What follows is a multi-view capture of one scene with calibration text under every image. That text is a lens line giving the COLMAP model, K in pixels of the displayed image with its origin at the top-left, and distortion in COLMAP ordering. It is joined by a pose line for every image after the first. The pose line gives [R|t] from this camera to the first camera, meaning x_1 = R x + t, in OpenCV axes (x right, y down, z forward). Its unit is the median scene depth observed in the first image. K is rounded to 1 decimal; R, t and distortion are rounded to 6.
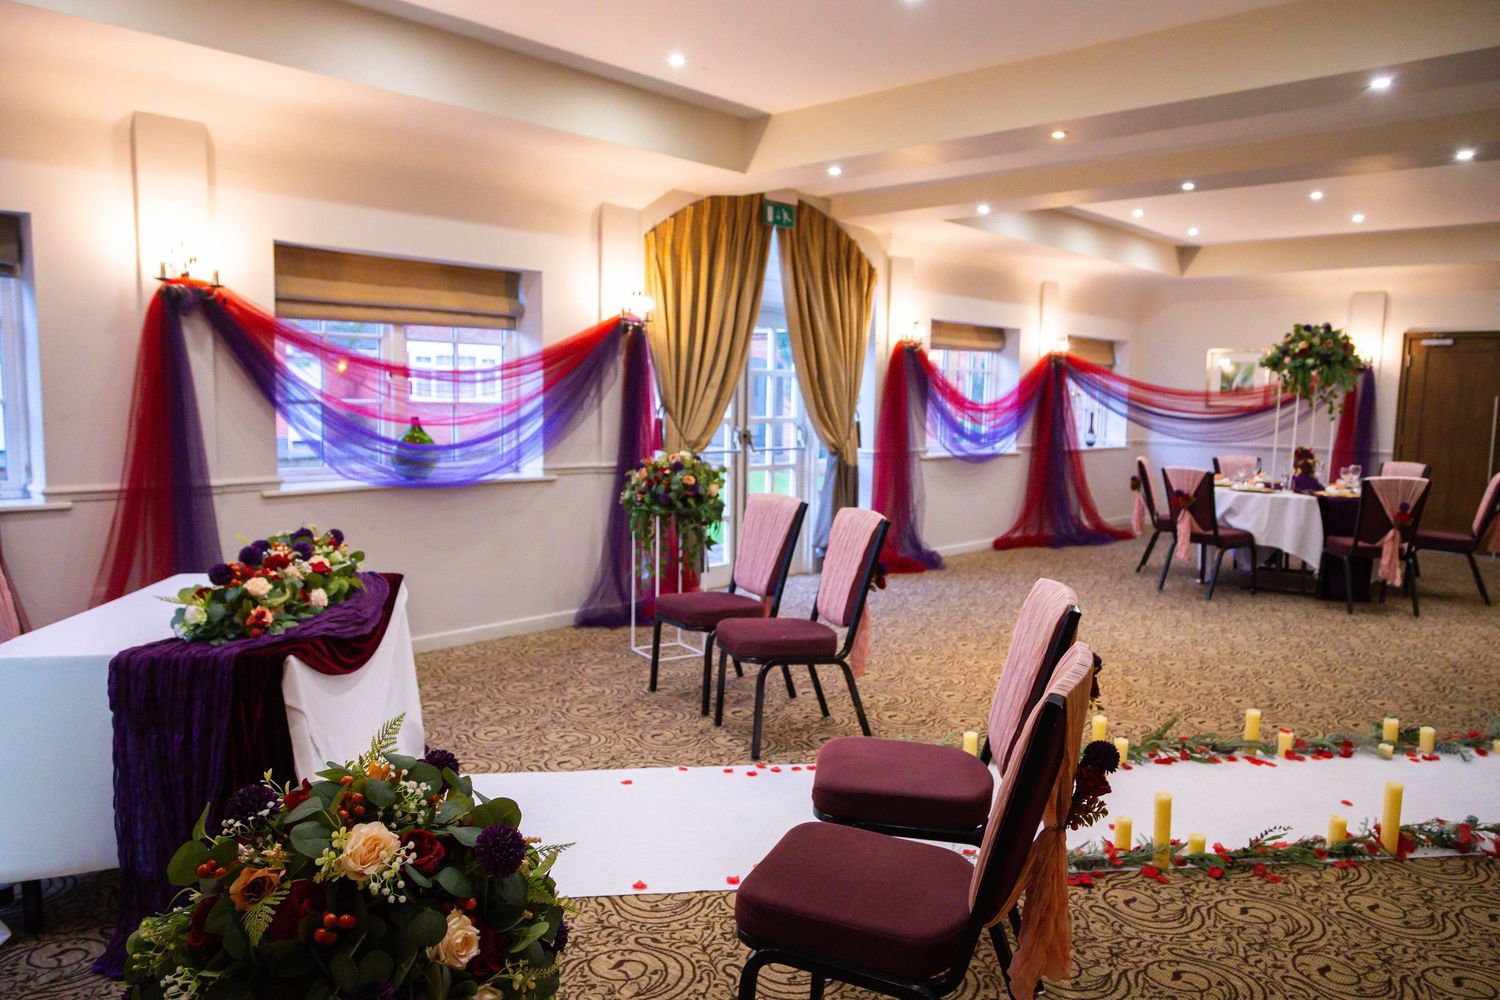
lens RADIAL K [[1048.0, 0, 768.7], [0, 1048.0, 495.2], [0, 0, 1]] dist [0.006394, 0.002837]
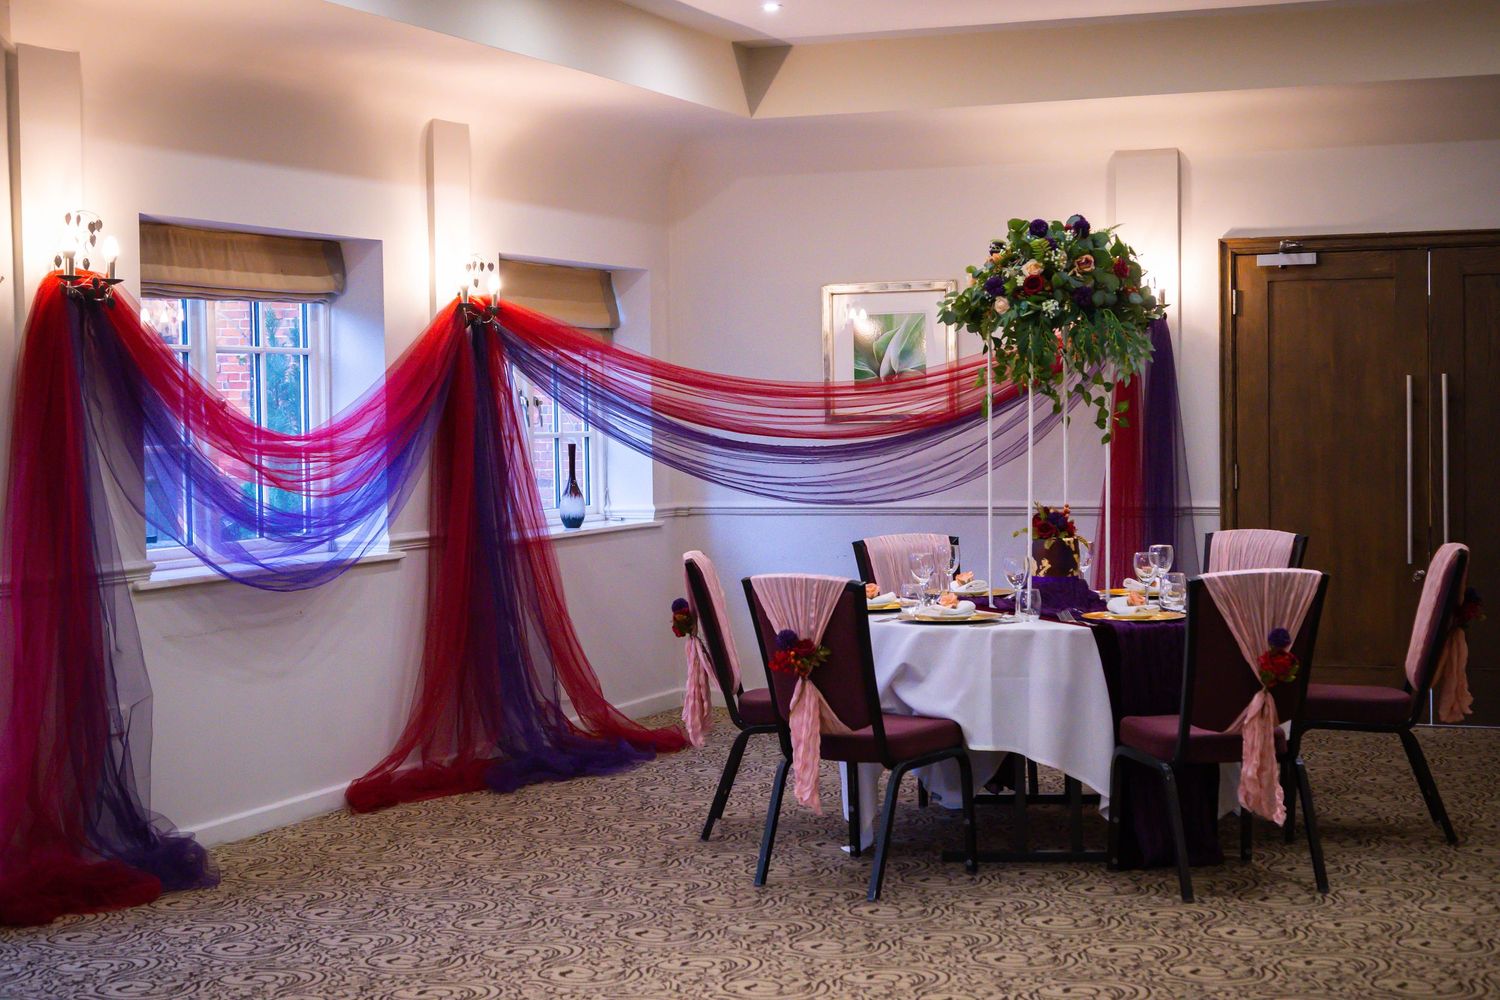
lens RADIAL K [[2426.4, 0, 750.0], [0, 2426.4, 500.0], [0, 0, 1]] dist [0.020452, 0.043068]
pose [[0.932463, -0.050903, 0.357661, 0.044054], [0.071576, 0.996429, -0.044791, -0.012987], [-0.354103, 0.067366, 0.932777, 0.123404]]
